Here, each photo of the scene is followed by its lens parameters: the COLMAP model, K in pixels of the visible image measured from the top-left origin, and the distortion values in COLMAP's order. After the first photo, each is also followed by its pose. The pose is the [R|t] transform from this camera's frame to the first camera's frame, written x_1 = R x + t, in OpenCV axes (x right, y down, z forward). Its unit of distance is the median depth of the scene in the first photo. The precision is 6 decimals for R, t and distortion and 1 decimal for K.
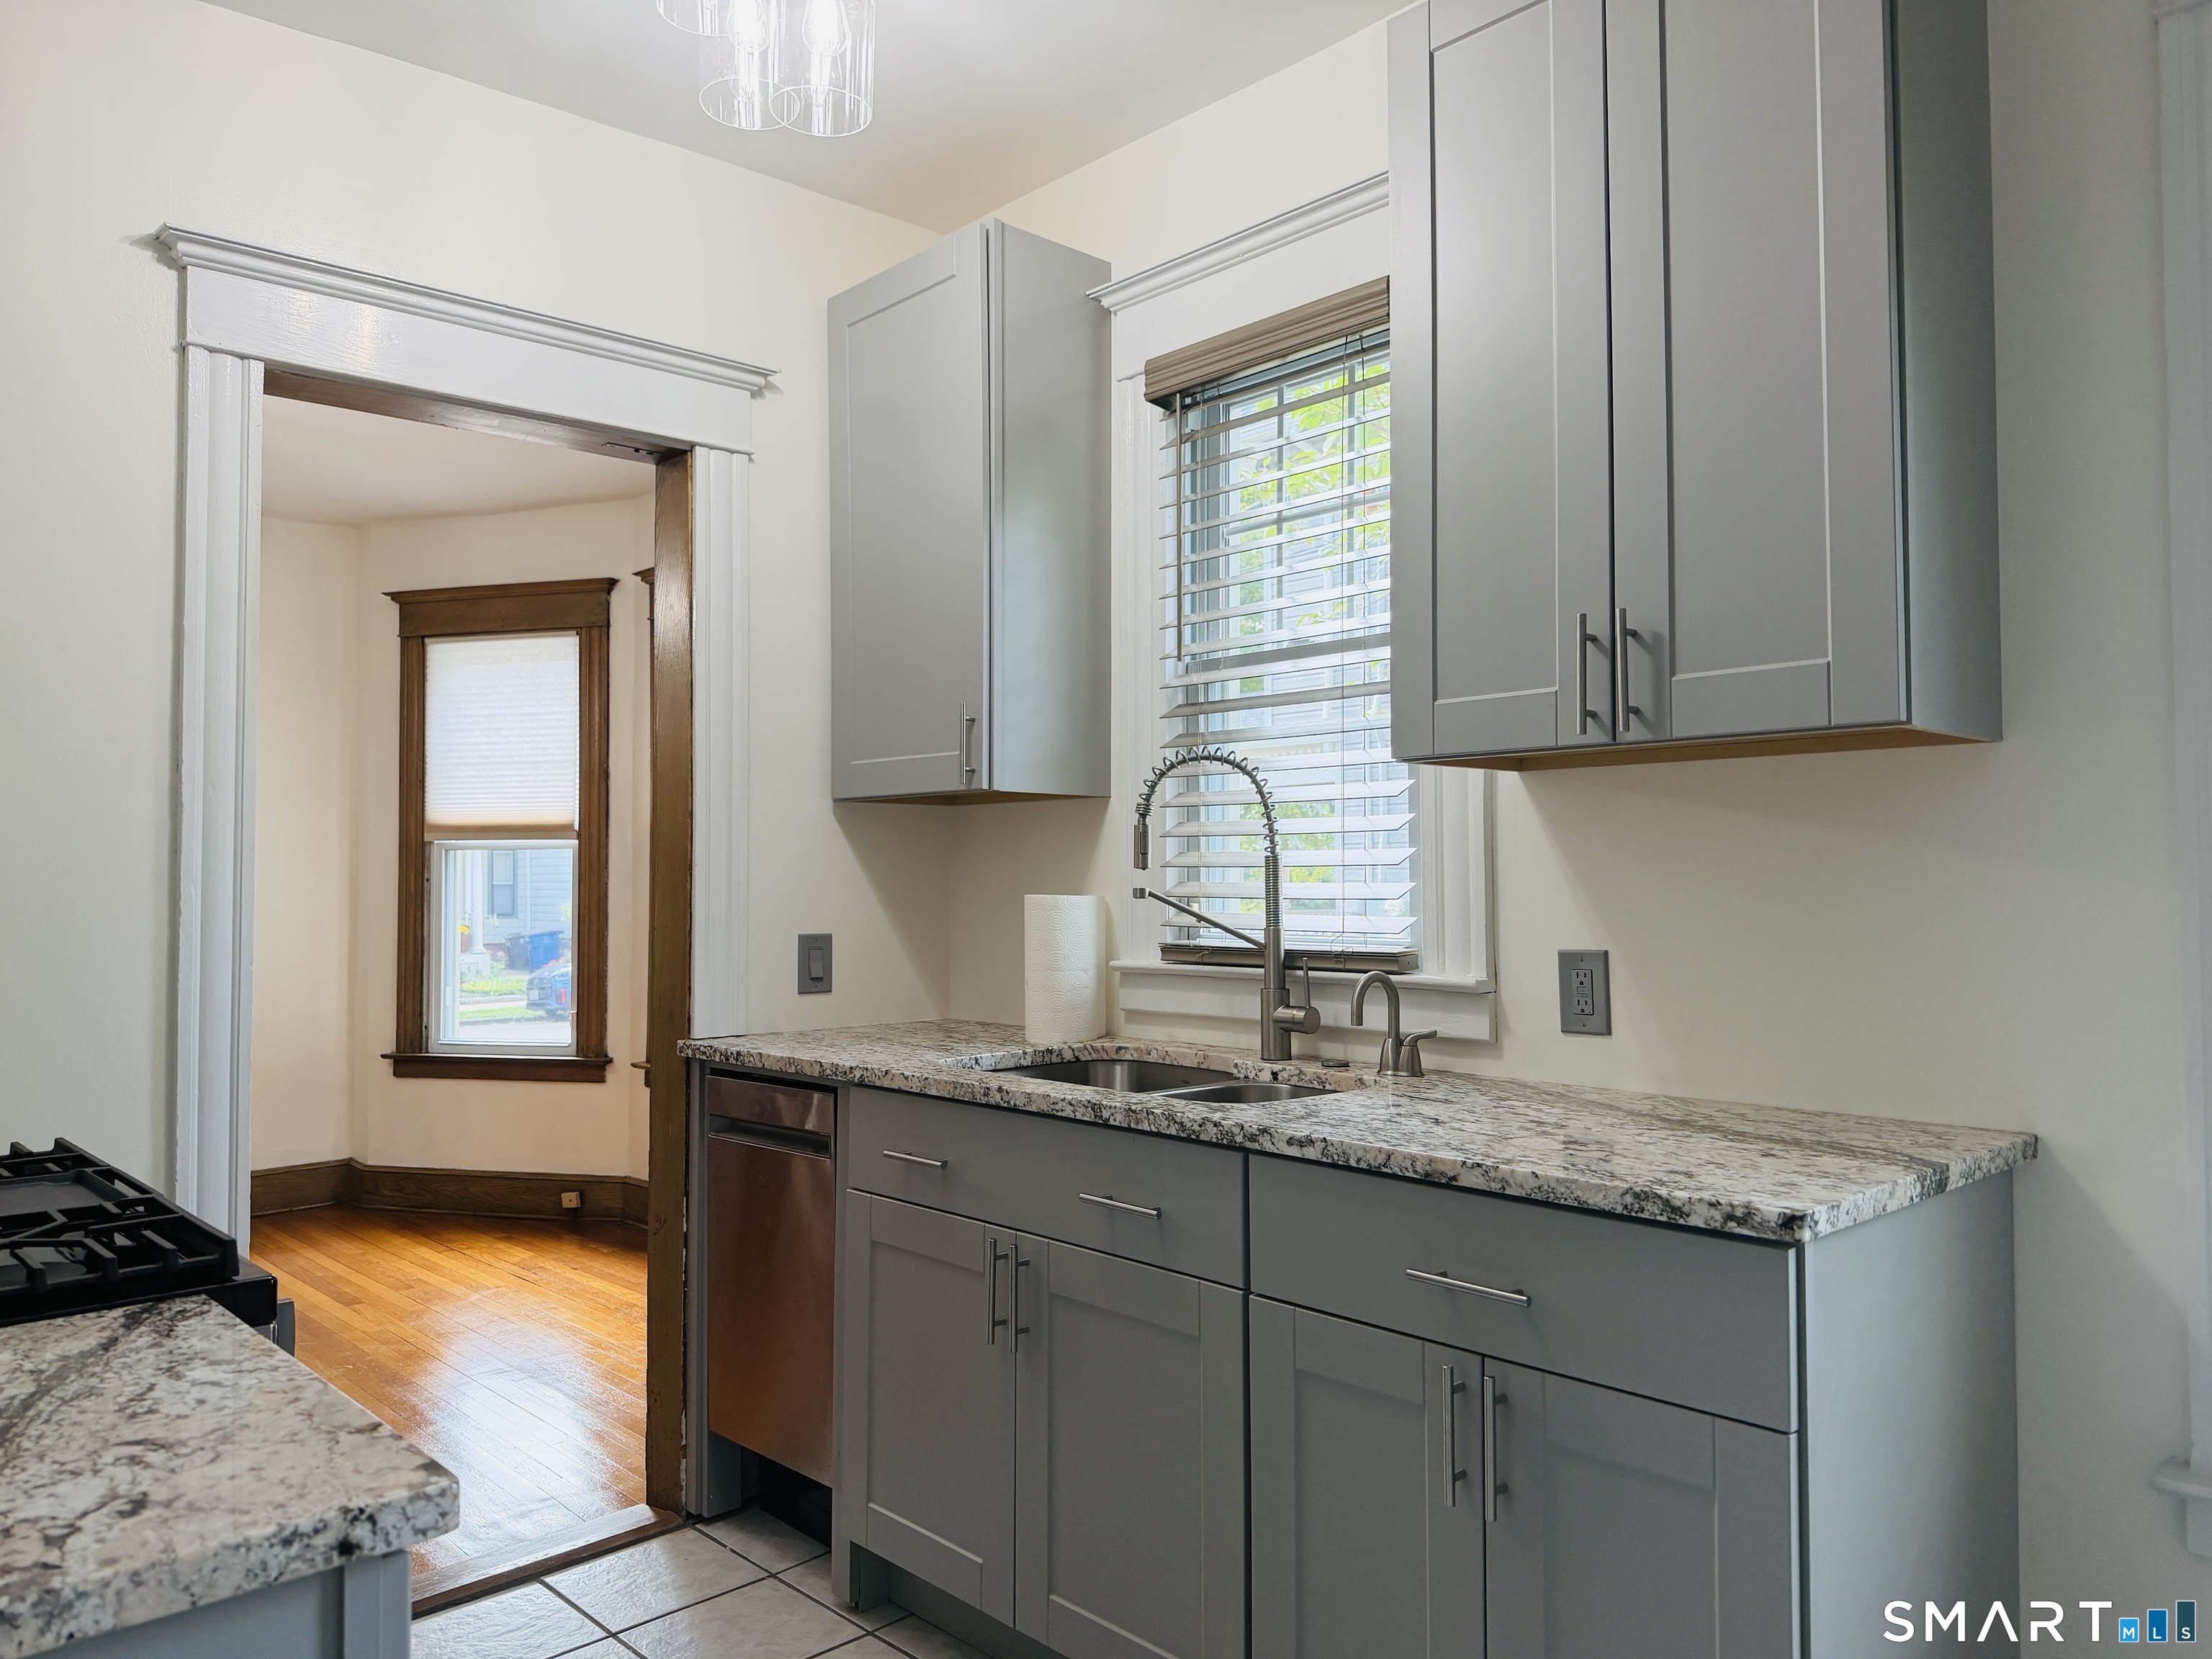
lens RADIAL K [[1554.2, 0, 1104.1], [0, 1554.2, 834.5], [0, 0, 1]] dist [0.068707, -0.081973]
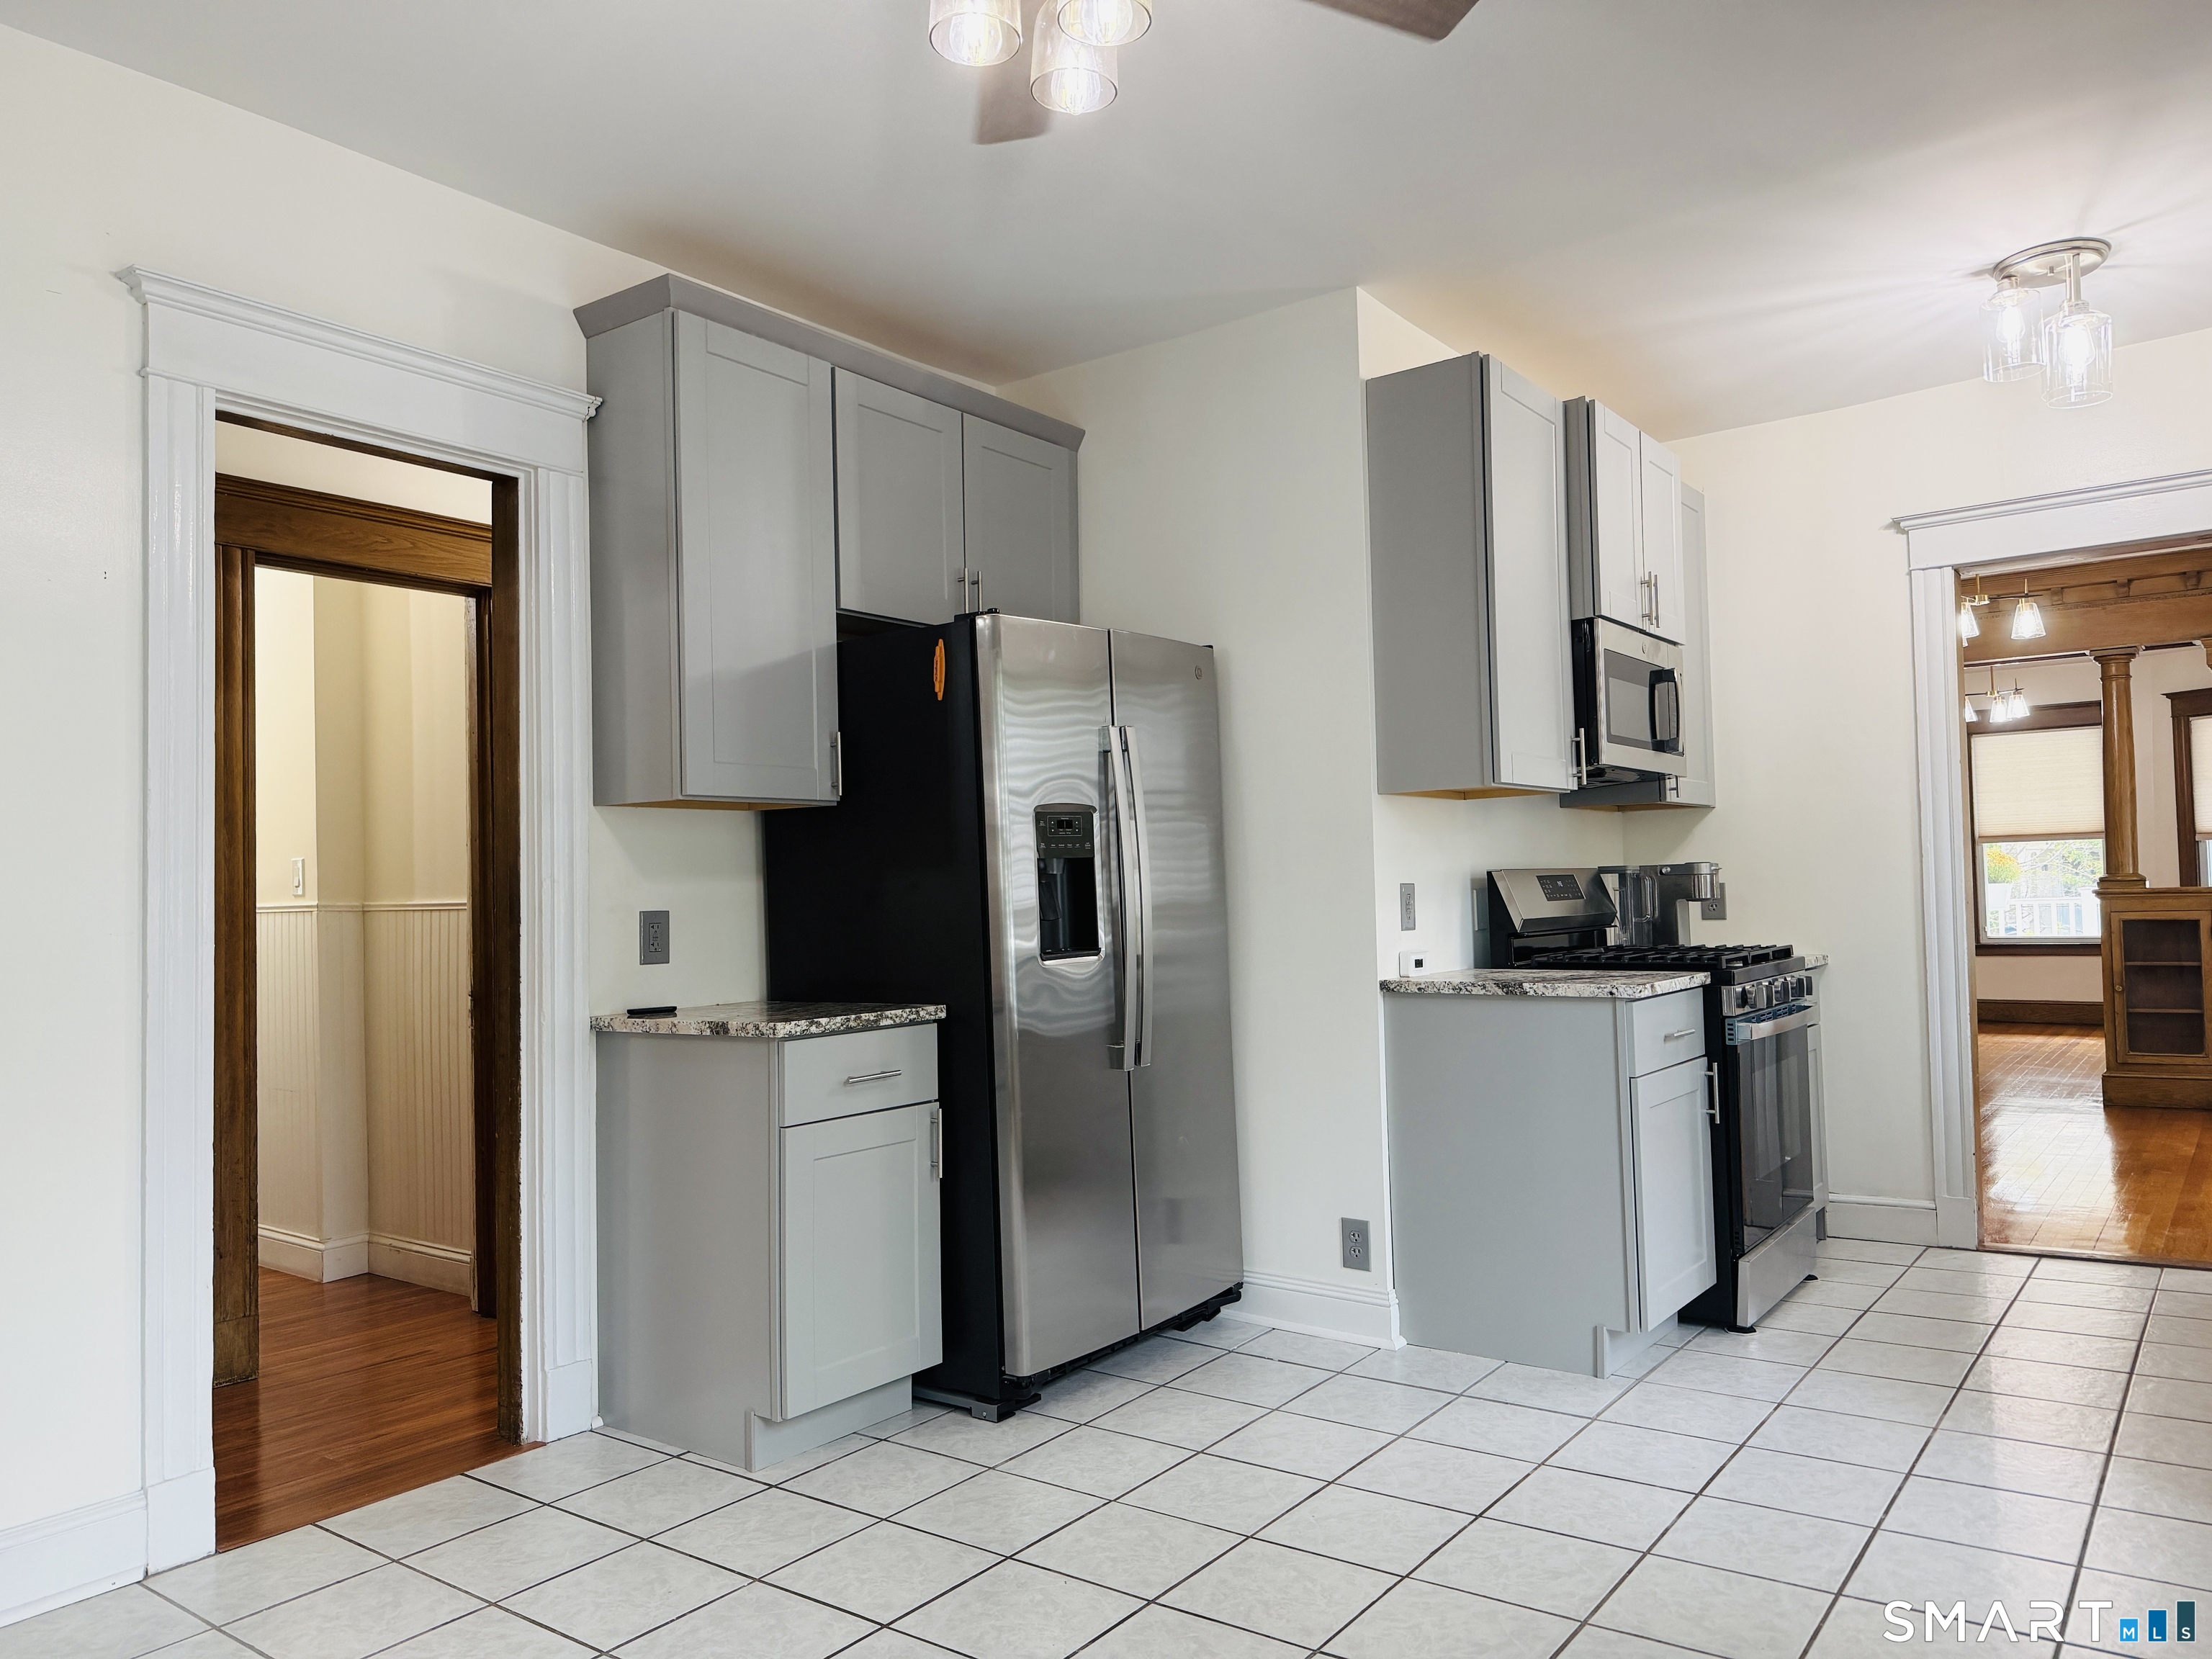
lens RADIAL K [[1554.2, 0, 1104.1], [0, 1554.2, 834.5], [0, 0, 1]] dist [0.068707, -0.081973]
pose [[0.182390, -0.033733, -0.982647, 1.115962], [0.047524, 0.998546, -0.025458, 0.021814], [0.982077, -0.042056, 0.183728, -0.357032]]
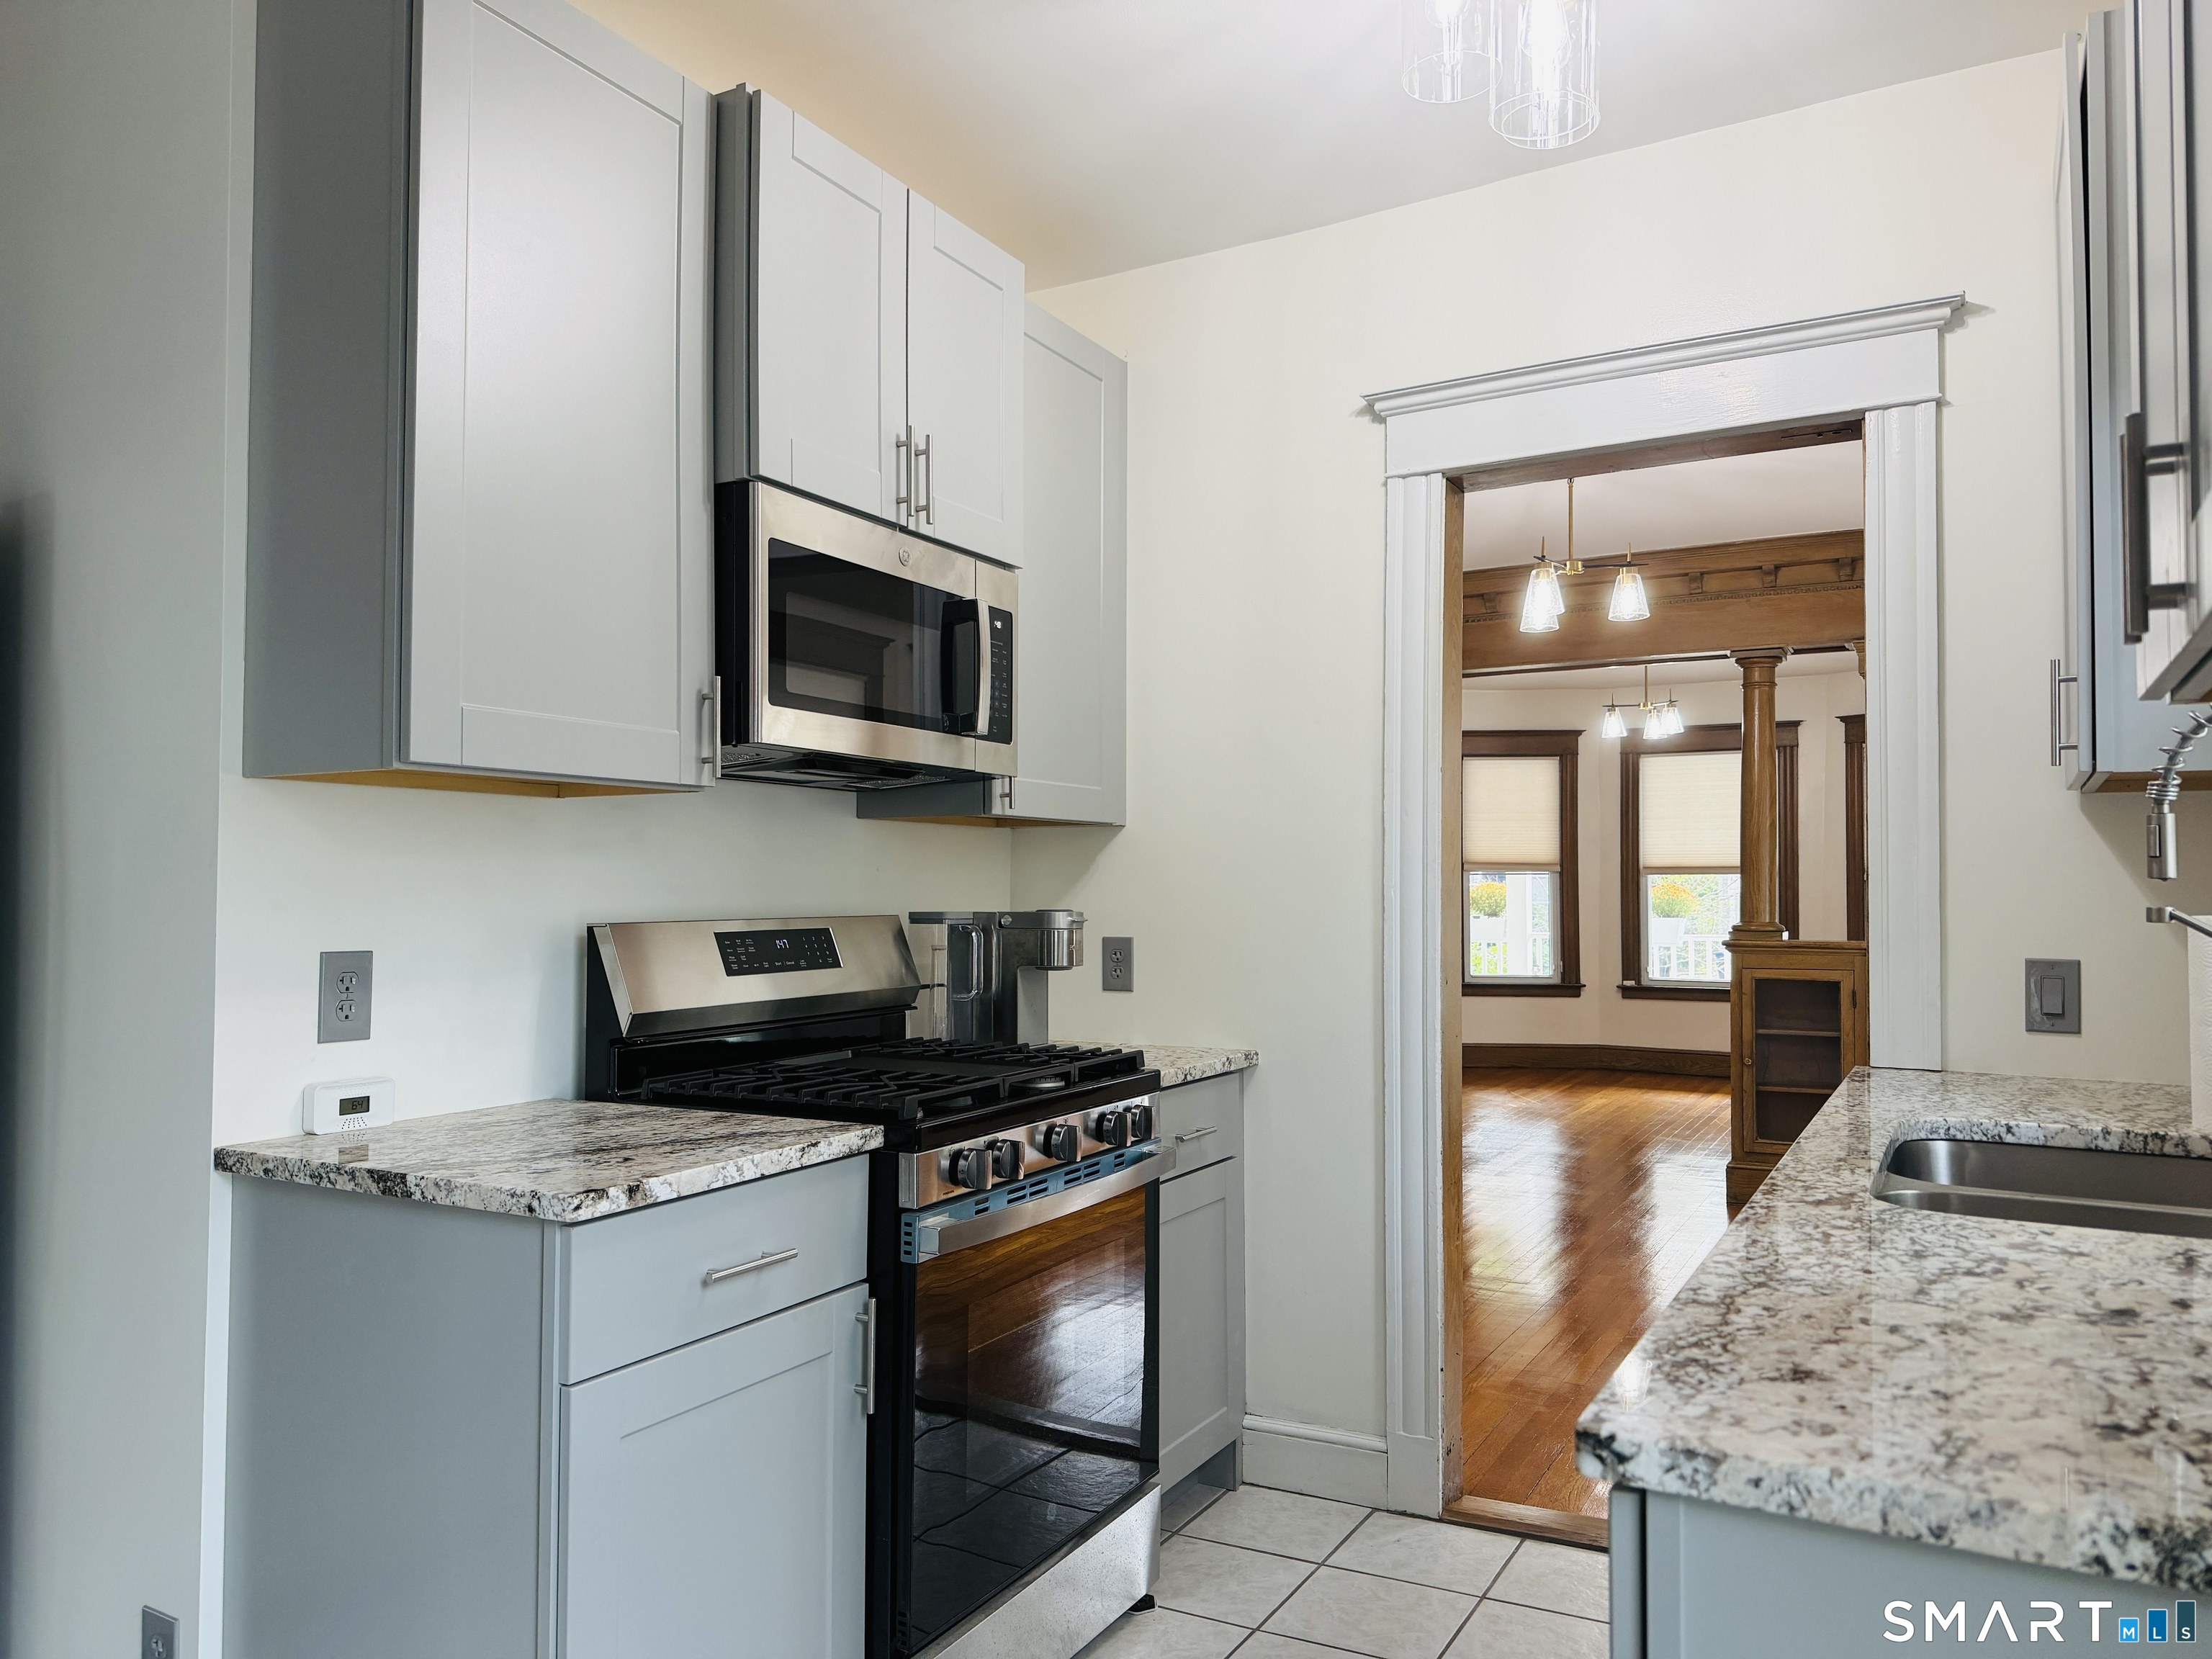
lens RADIAL K [[1545.1, 0, 1096.8], [0, 1545.1, 838.8], [0, 0, 1]] dist [0.142046, -0.255532]
pose [[0.308558, -0.023584, -0.950913, 0.547947], [0.018291, 0.999655, -0.018858, 0.008931], [0.951030, -0.011574, 0.308883, 0.349639]]
